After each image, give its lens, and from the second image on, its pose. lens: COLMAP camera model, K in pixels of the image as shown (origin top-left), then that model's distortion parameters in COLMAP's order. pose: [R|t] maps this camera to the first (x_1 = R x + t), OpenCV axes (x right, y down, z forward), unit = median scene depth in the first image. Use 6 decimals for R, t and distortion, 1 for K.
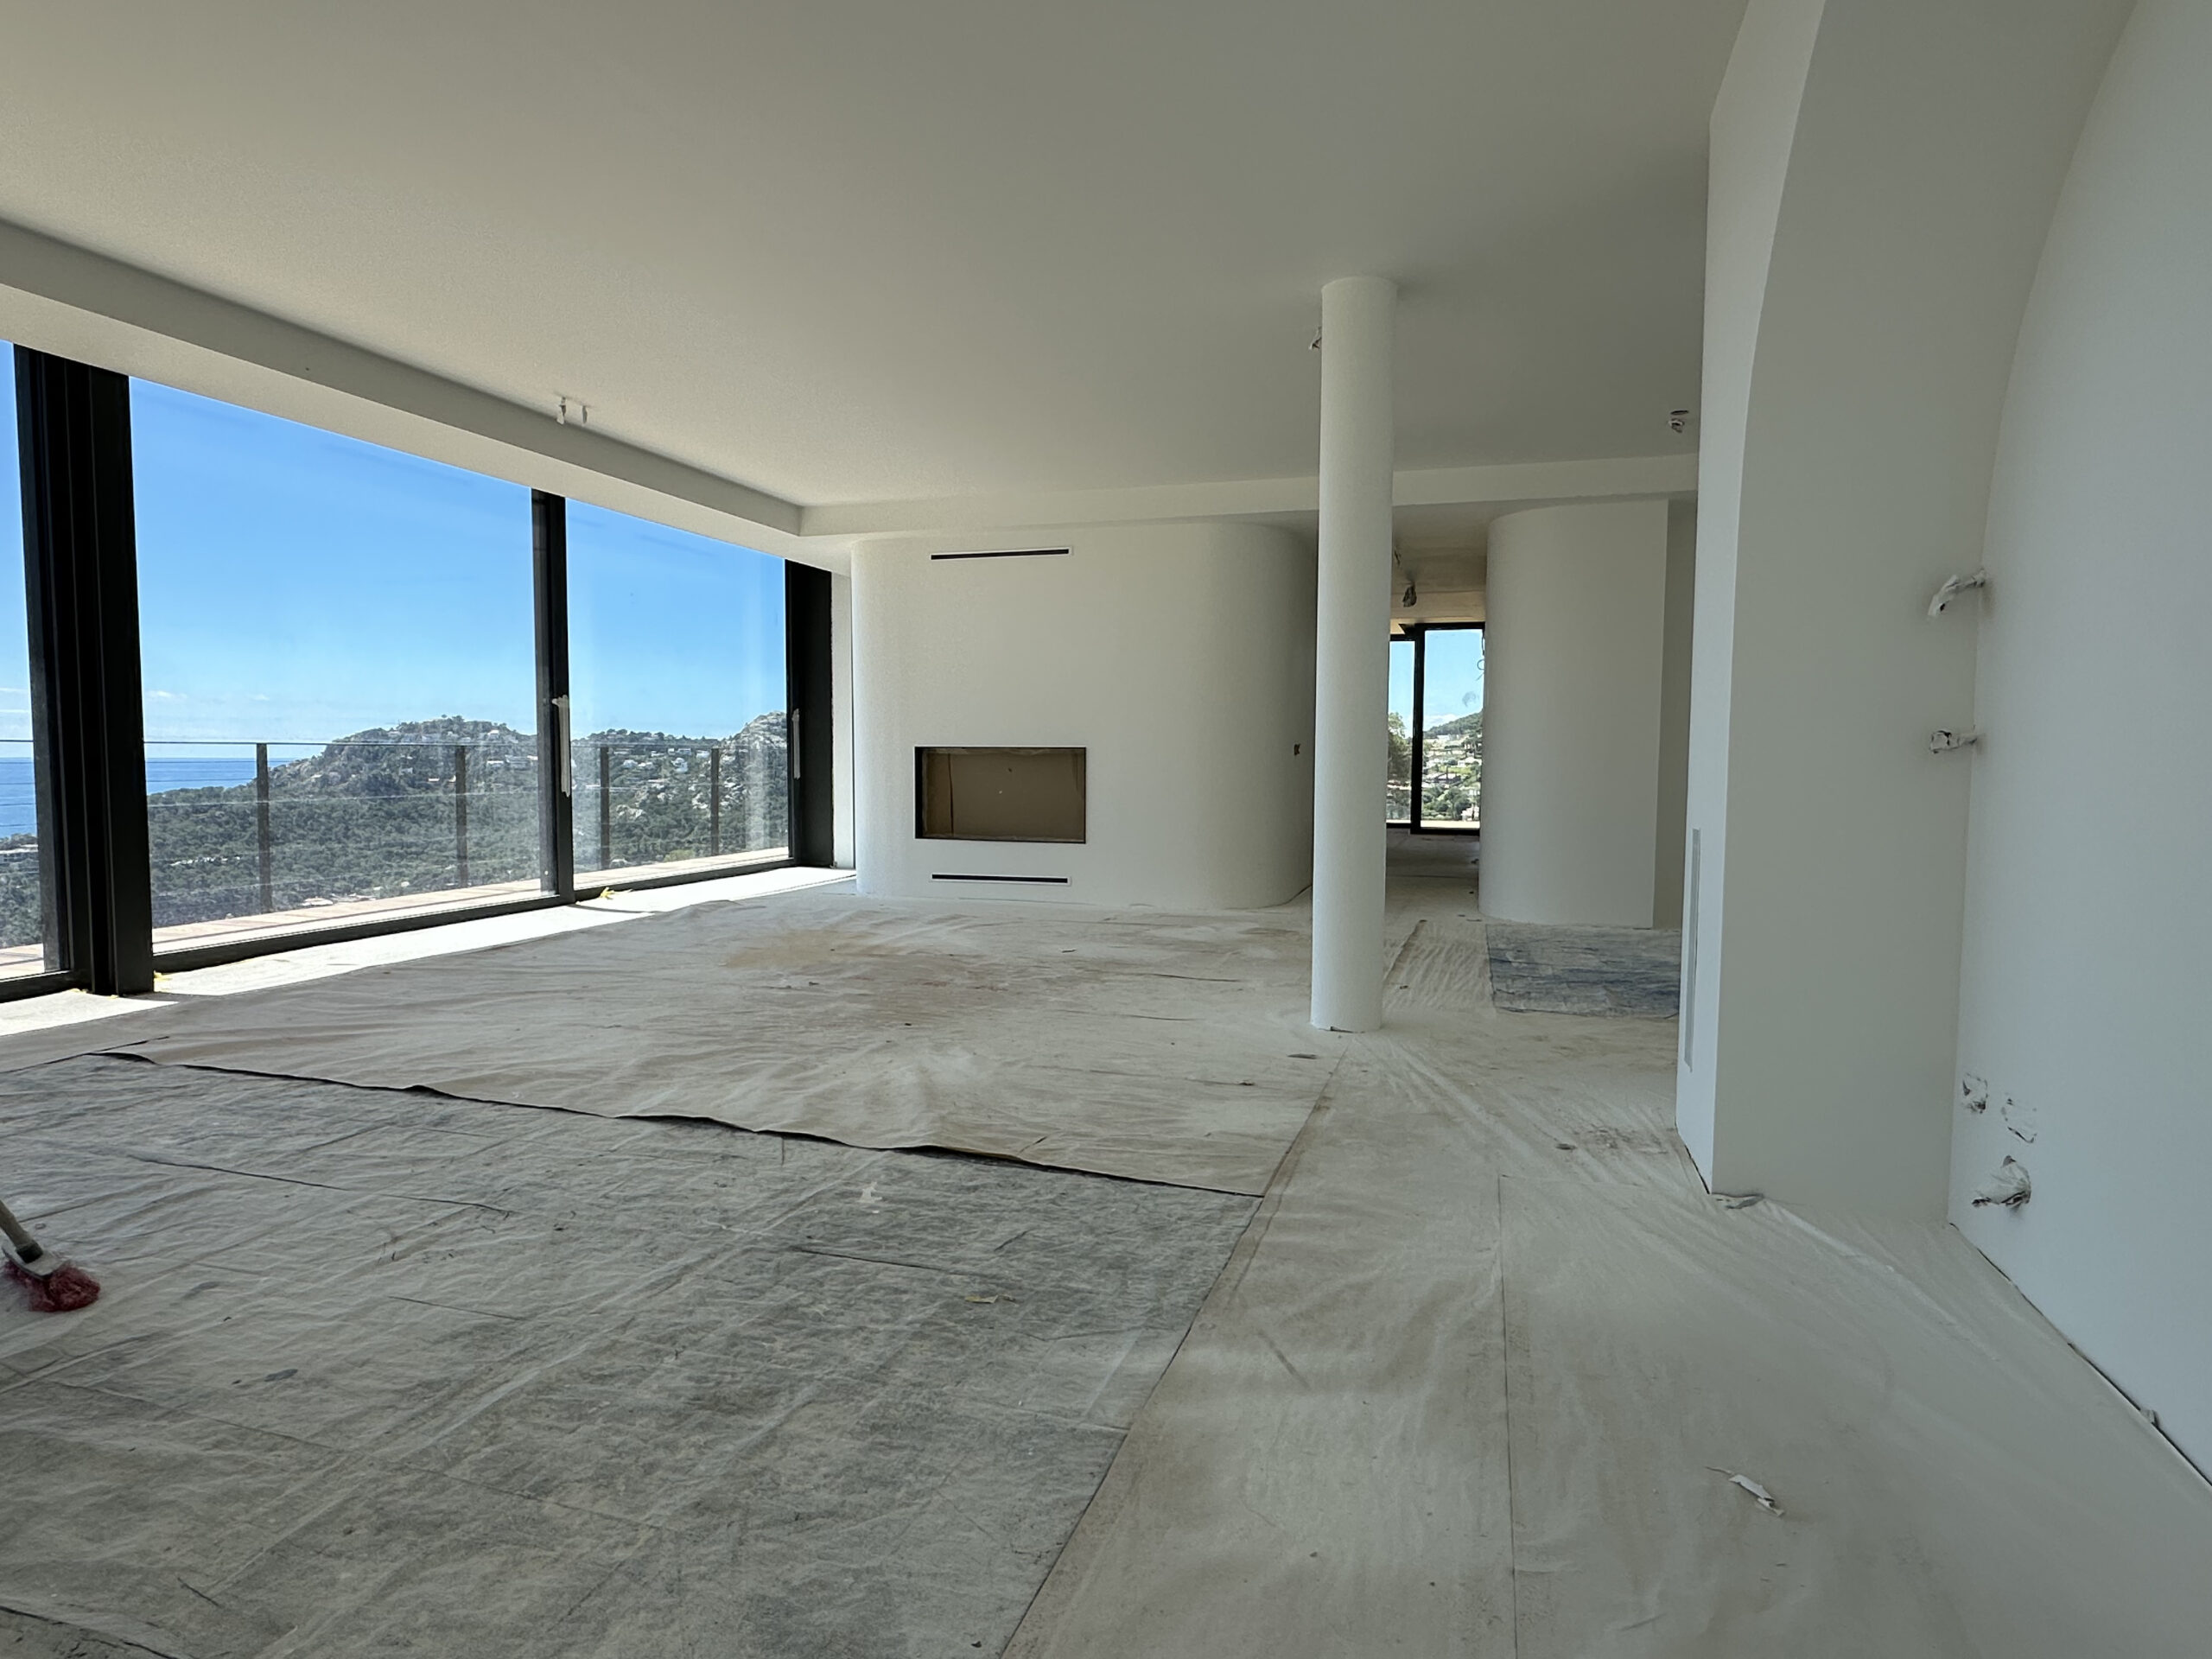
lens RADIAL K [[1236.0, 0, 1106.0], [0, 1236.0, 829.5], [0, 0, 1]] dist [0.001917, 0.000423]
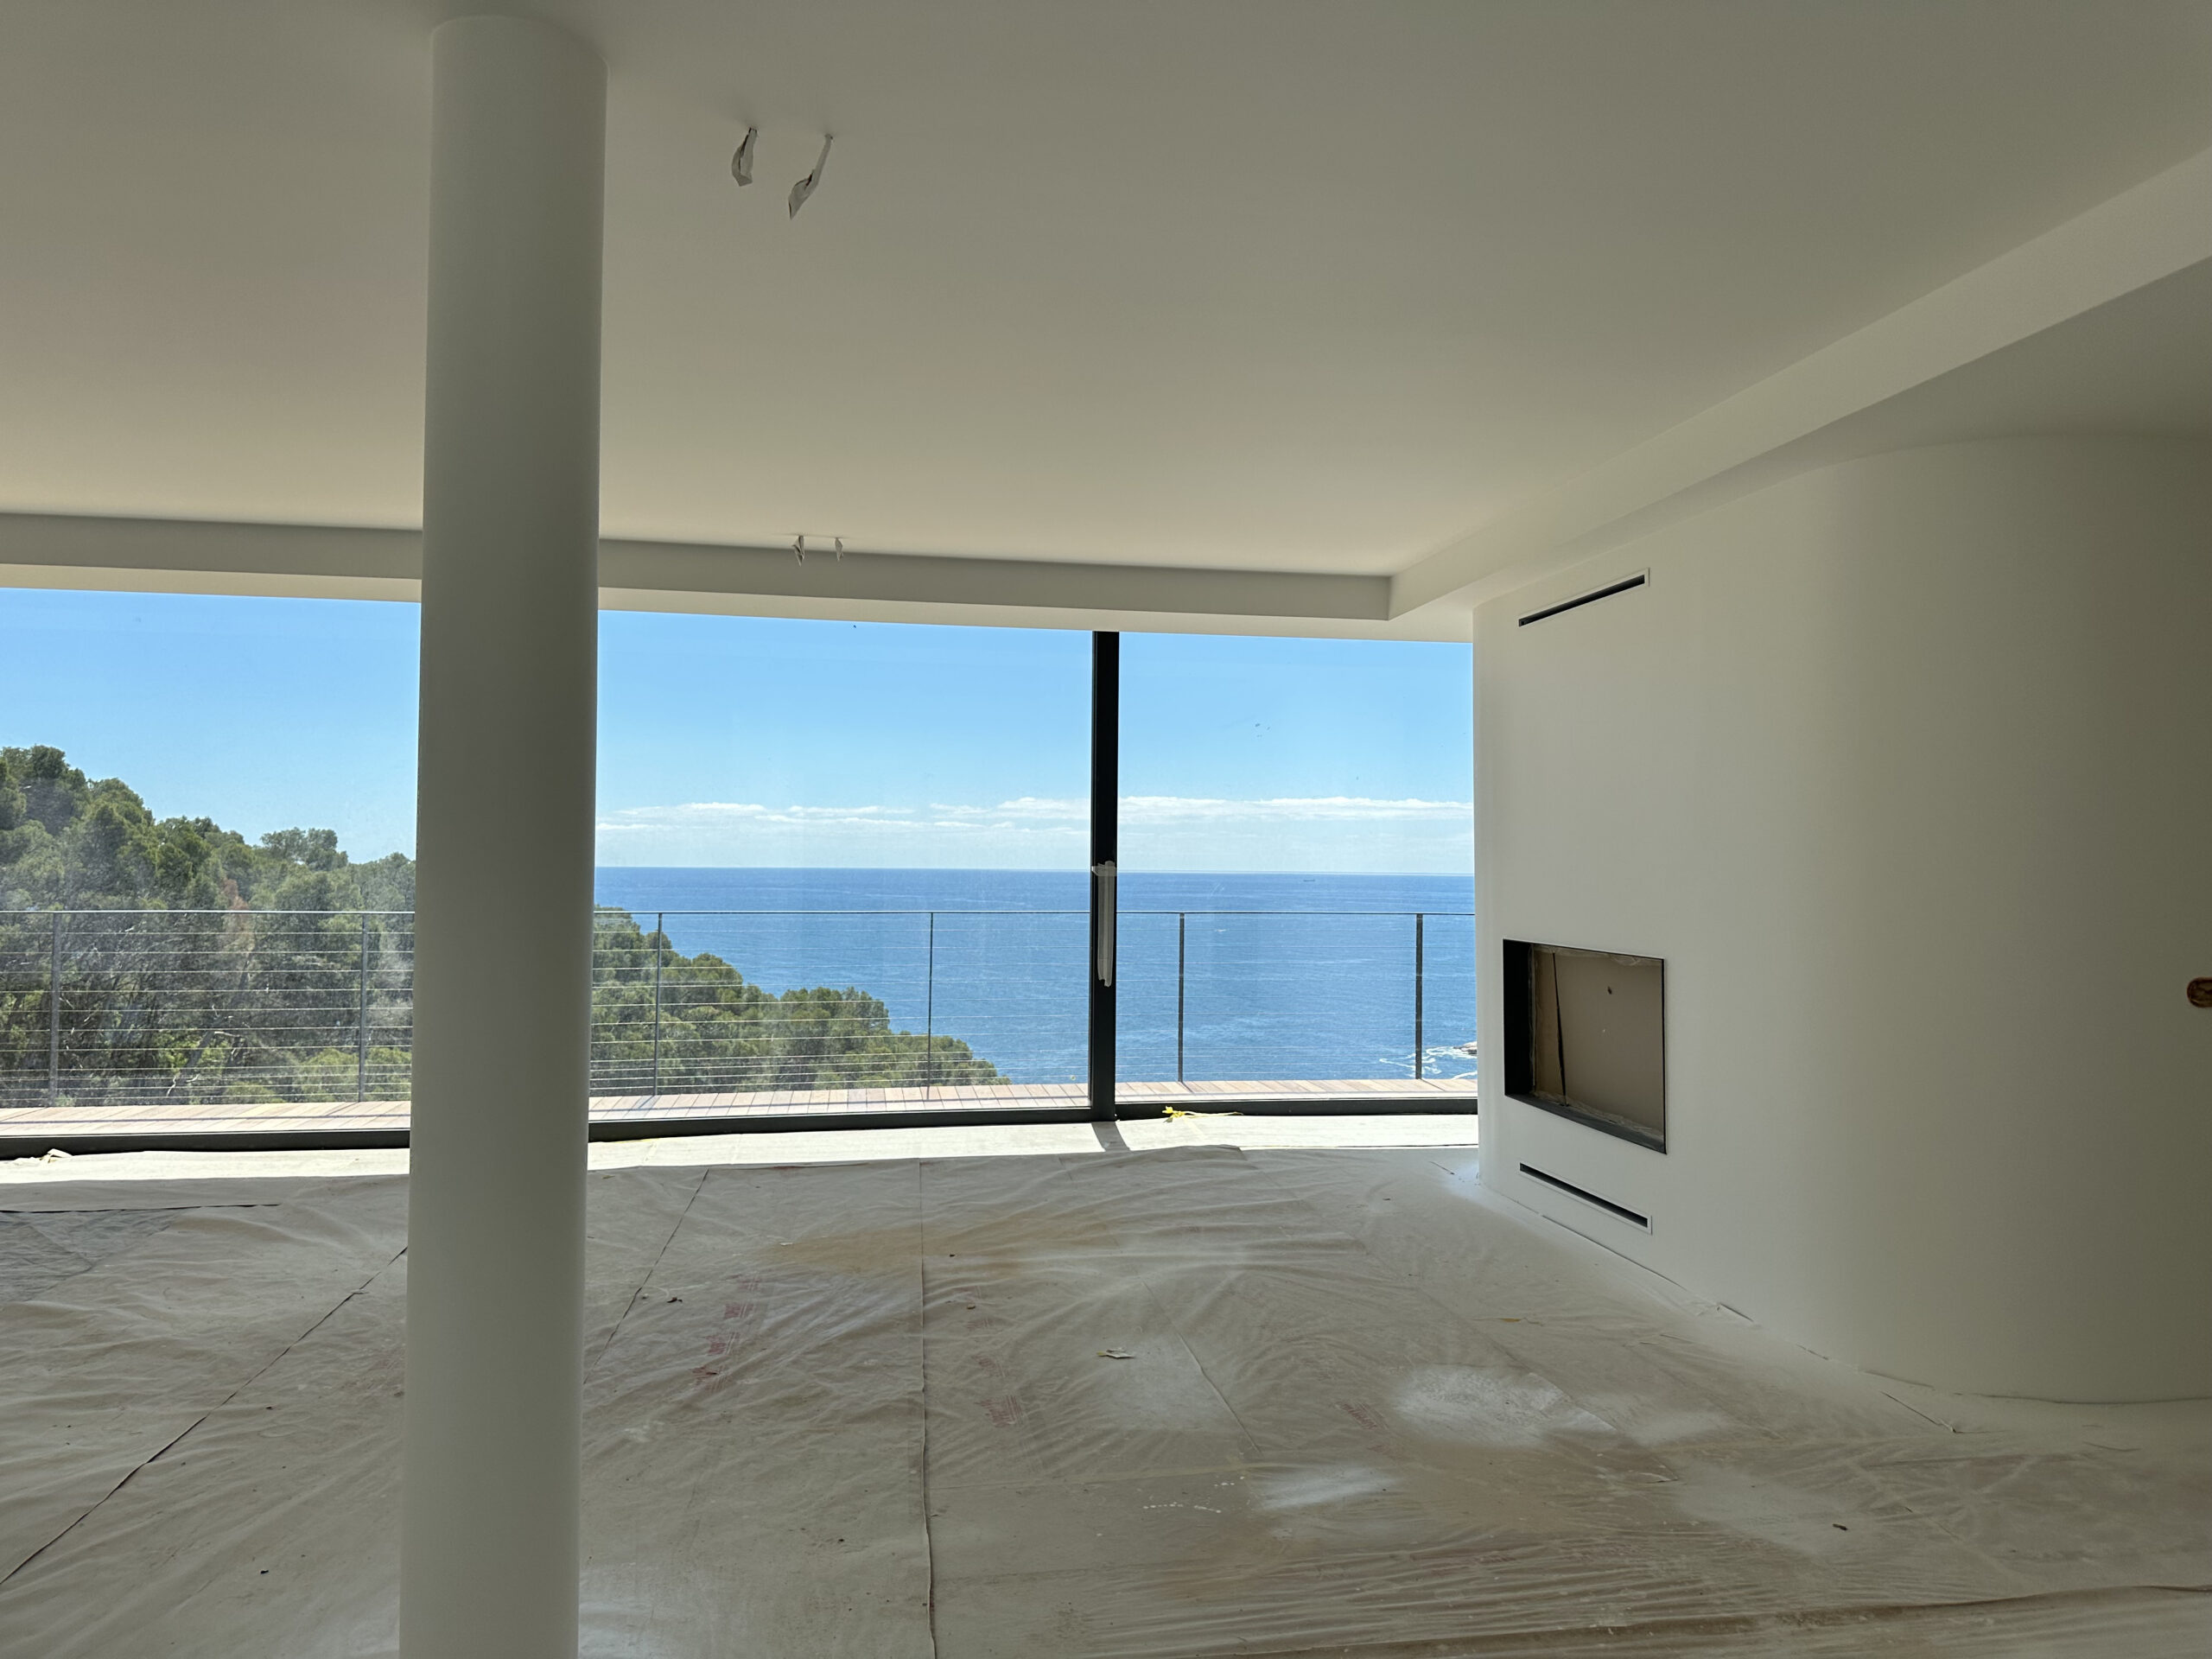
lens RADIAL K [[1523.3, 0, 1106.0], [0, 1523.3, 829.5], [0, 0, 1]] dist [0.147745, -0.182183]
pose [[0.456925, -0.020775, -0.889263, 0.449883], [-0.056902, 0.996997, -0.052530, -0.074806], [0.887683, 0.074603, 0.454370, 0.521883]]
